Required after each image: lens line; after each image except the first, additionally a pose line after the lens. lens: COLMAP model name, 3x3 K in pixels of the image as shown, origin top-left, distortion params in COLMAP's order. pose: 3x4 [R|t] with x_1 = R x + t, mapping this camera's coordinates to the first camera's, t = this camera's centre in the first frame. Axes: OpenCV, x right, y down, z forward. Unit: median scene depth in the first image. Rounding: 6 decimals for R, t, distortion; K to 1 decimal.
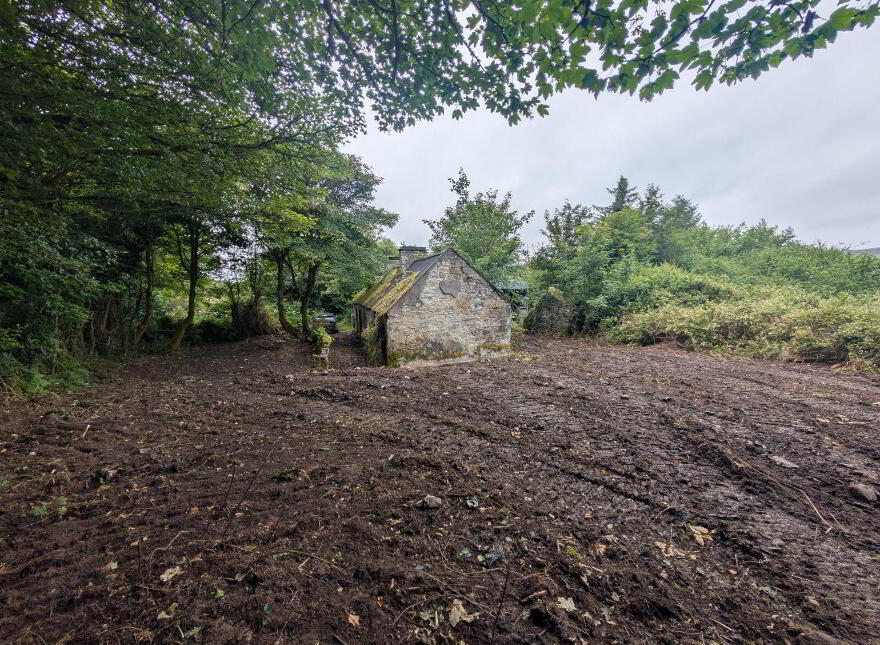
lens RADIAL K [[334.0, 0, 443.2], [0, 334.0, 326.4], [0, 0, 1]] dist [0.000112, 0.000159]
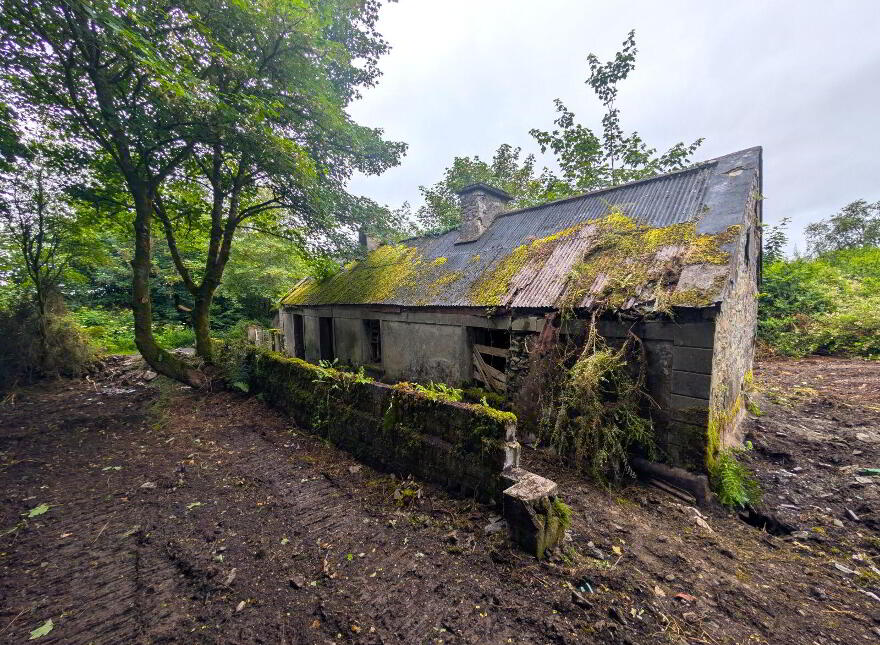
lens RADIAL K [[334.0, 0, 443.2], [0, 334.0, 326.4], [0, 0, 1]] dist [0.000112, 0.000159]
pose [[0.917570, -0.018517, 0.397143, -0.352656], [0.037355, 0.998511, -0.039751, -0.010375], [-0.395816, 0.051309, 0.916895, 0.555727]]
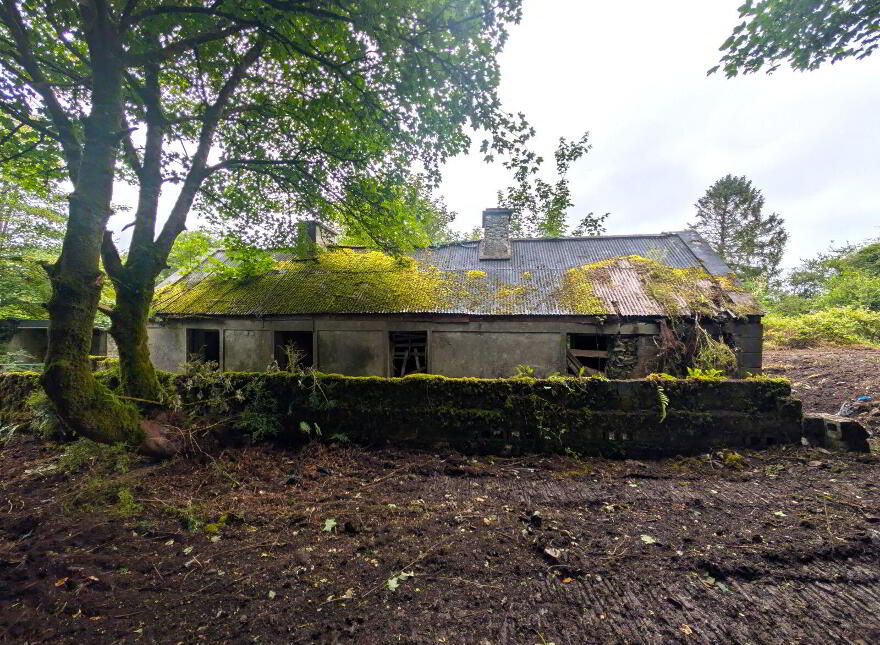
lens RADIAL K [[334.0, 0, 443.2], [0, 334.0, 326.4], [0, 0, 1]] dist [0.000112, 0.000159]
pose [[0.478320, 0.032788, 0.877573, -0.586691], [0.086101, 0.992737, -0.084020, -0.010713], [-0.873954, 0.115748, 0.472023, 0.790426]]
